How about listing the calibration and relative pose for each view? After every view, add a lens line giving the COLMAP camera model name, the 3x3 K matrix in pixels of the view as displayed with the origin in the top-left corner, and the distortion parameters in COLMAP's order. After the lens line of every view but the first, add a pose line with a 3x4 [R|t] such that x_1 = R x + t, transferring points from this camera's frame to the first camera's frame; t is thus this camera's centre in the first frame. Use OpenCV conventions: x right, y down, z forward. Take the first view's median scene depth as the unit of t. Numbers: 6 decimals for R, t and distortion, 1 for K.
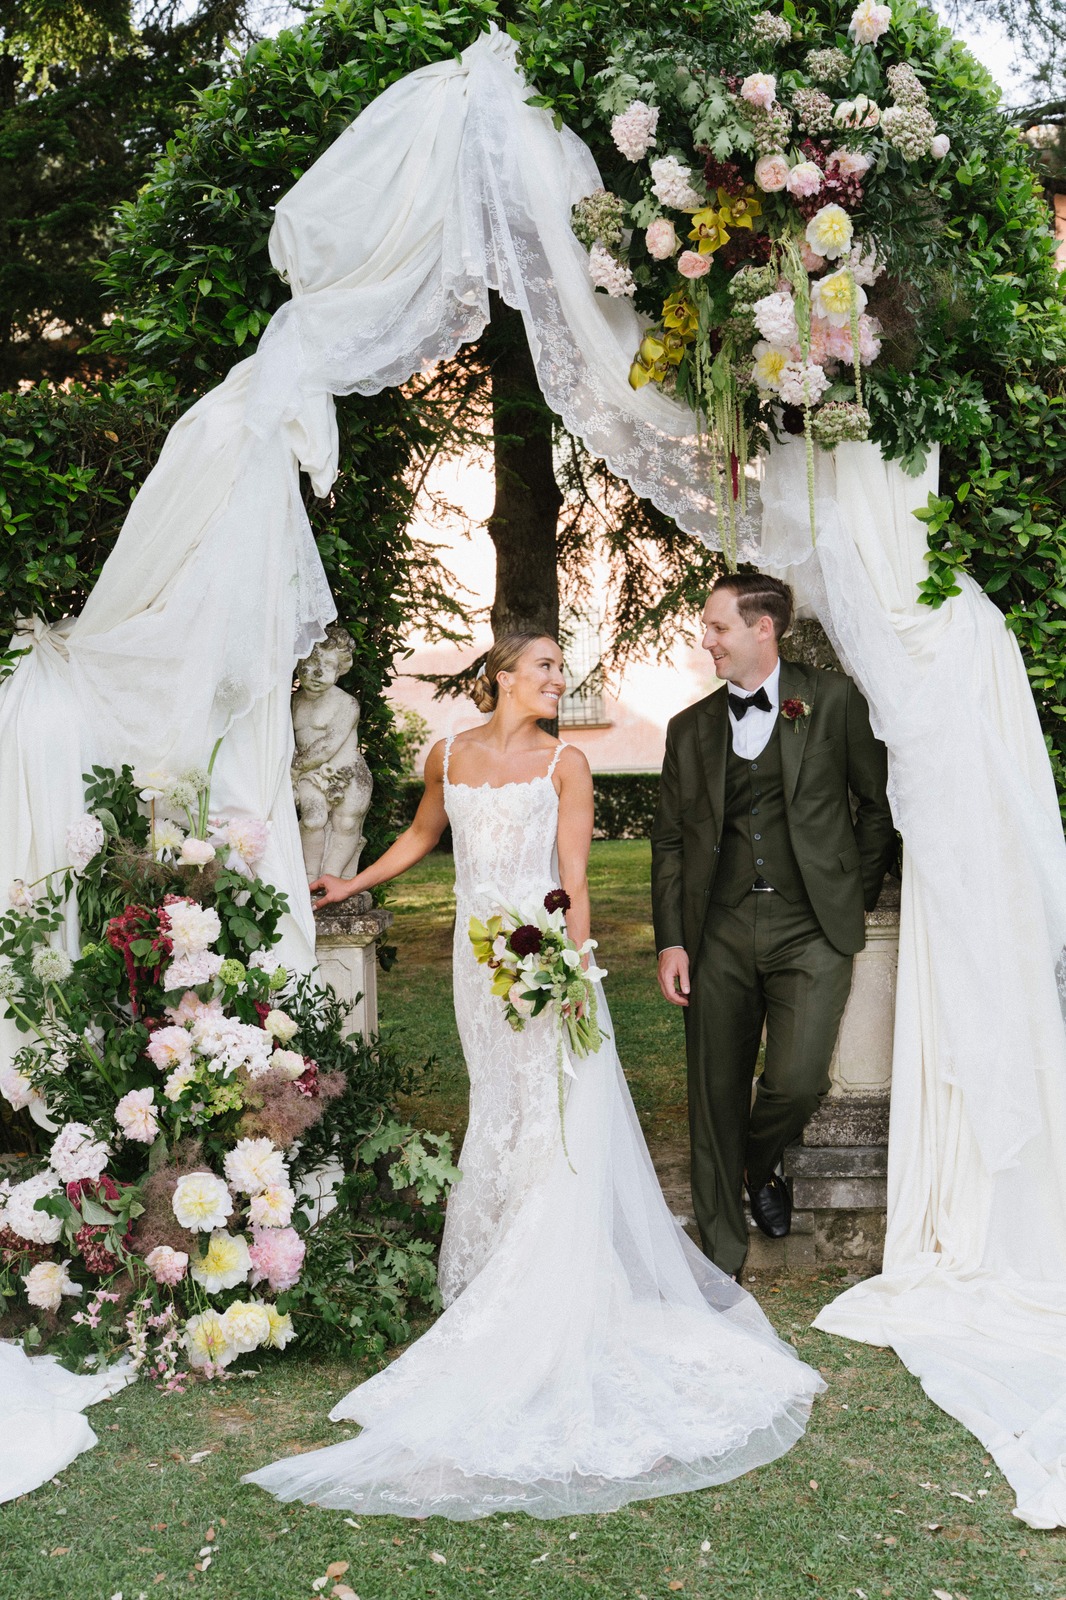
lens RADIAL K [[2026.8, 0, 533.0], [0, 2026.8, 800.0], [0, 0, 1]] dist [-0.004190, 0.018068]
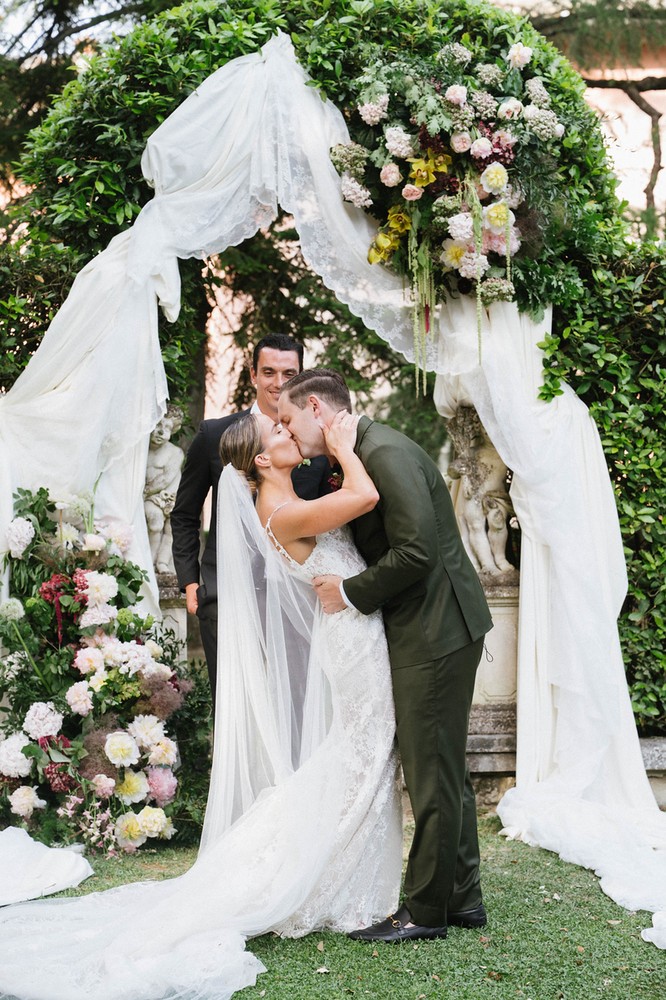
lens RADIAL K [[1946.6, 0, 333.0], [0, 1946.6, 500.0], [0, 0, 1]] dist [-0.000545, 0.130369]
pose [[0.988637, 0.020877, 0.148865, -0.208054], [-0.015194, 0.999115, -0.039216, 0.049053], [-0.149552, 0.036509, 0.988080, -0.534180]]
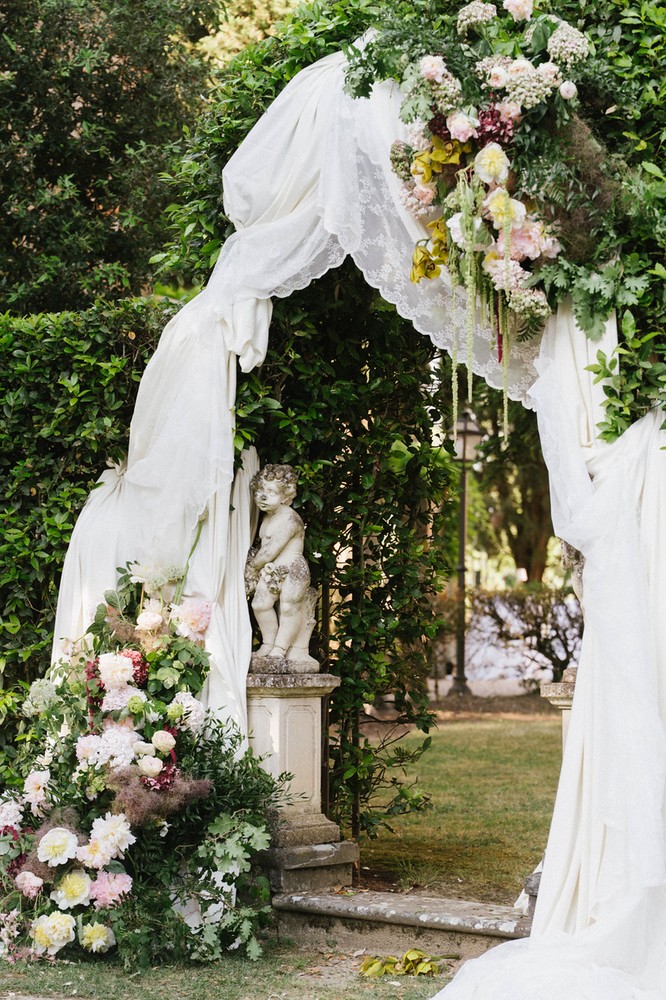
lens RADIAL K [[2218.0, 0, 333.0], [0, 2218.0, 500.0], [0, 0, 1]] dist [-0.030996, -0.010344]
pose [[0.821587, -0.002385, -0.570078, 0.834801], [-0.036596, 0.997708, -0.056916, 0.024599], [0.568908, 0.067624, 0.819617, -0.220576]]
